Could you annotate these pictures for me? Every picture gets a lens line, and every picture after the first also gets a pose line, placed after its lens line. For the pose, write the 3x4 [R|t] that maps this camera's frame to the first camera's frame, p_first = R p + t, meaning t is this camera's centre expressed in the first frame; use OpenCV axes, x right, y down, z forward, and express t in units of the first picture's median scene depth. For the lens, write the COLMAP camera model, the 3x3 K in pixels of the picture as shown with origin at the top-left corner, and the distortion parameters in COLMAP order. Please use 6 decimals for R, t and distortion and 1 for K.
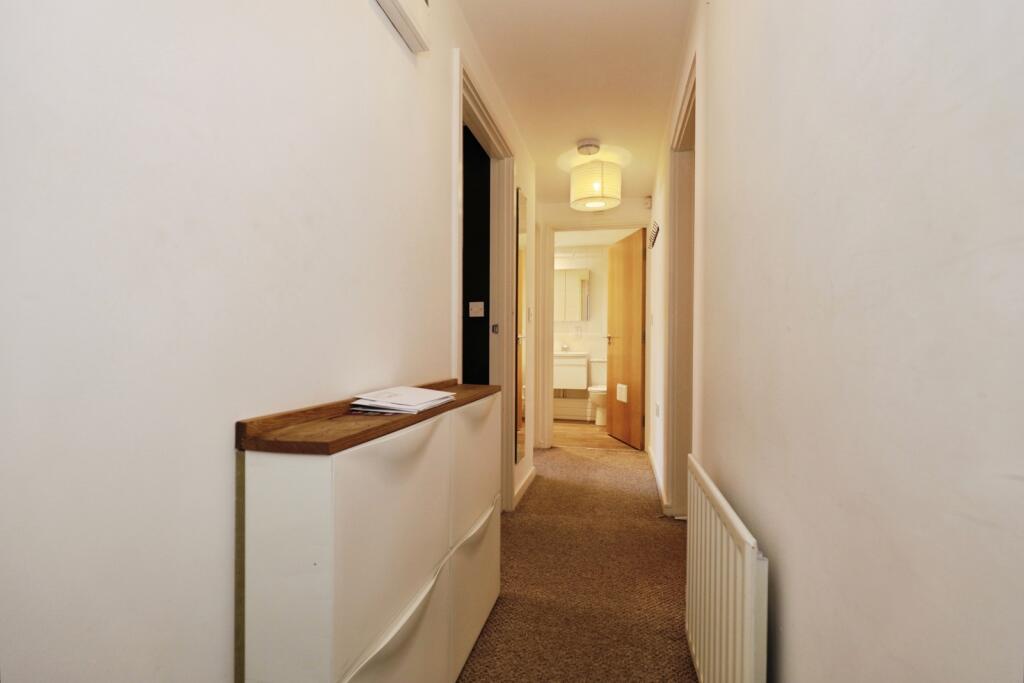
lens RADIAL K [[461.6, 0, 512.2], [0, 461.6, 343.7], [0, 0, 1]] dist [-0.001647, 0.000168]
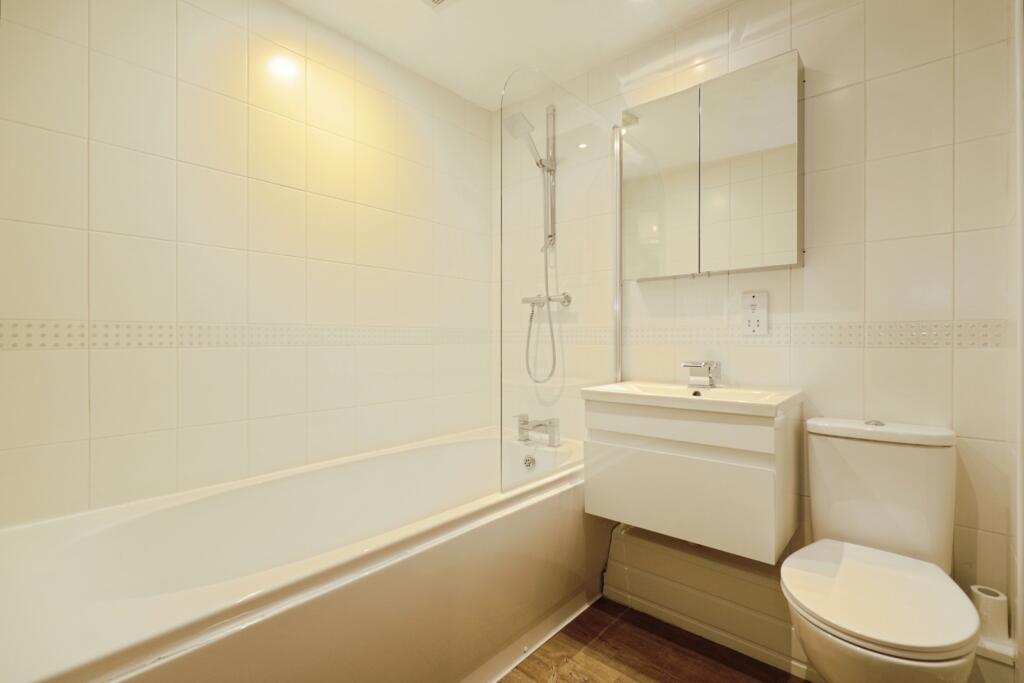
lens RADIAL K [[461.6, 0, 512.0], [0, 461.6, 340.5], [0, 0, 1]] dist [-0.001647, 0.000168]
pose [[0.887279, -0.011902, -0.461080, 0.143448], [0.008898, 0.999923, -0.008688, -0.008018], [0.461148, 0.003606, 0.887316, 0.716682]]
